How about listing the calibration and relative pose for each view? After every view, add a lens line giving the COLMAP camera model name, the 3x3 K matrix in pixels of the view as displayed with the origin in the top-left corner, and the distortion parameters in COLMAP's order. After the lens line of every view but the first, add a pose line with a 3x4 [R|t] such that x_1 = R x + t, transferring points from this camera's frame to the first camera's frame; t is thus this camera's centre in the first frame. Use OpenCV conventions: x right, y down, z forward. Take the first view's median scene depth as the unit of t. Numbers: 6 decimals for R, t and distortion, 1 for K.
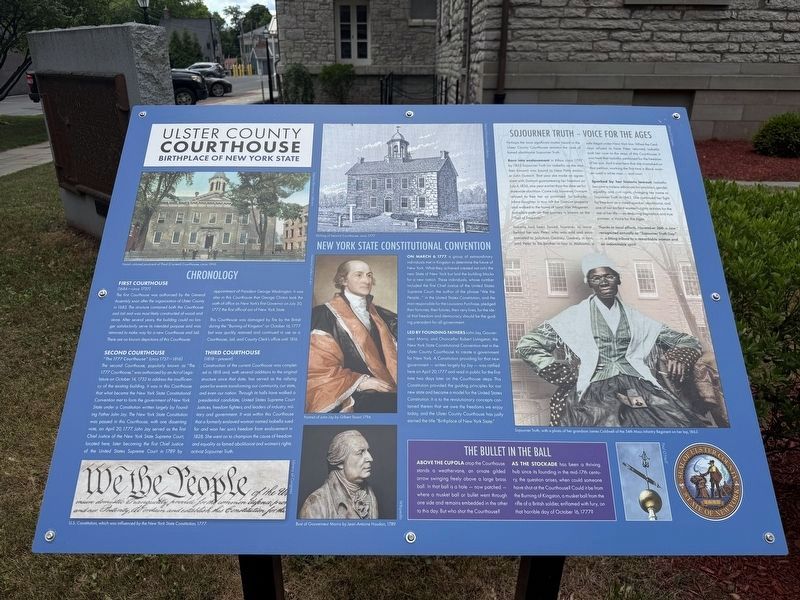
lens RADIAL K [[582.8, 0, 402.2], [0, 582.8, 331.0], [0, 0, 1]] dist [-0.019694, 0.003580]
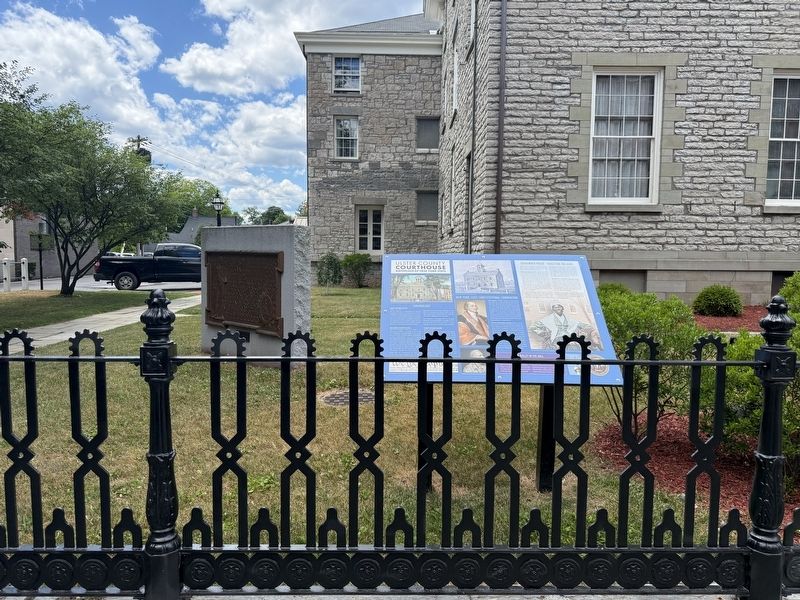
lens RADIAL K [[582.8, 0, 398.6], [0, 582.8, 304.7], [0, 0, 1]] dist [-0.019694, 0.003580]
pose [[0.999995, 0.003040, 0.000346, -0.053356], [-0.002739, 0.939888, -0.341472, 0.106857], [-0.001364, 0.341469, 0.939892, -0.206615]]
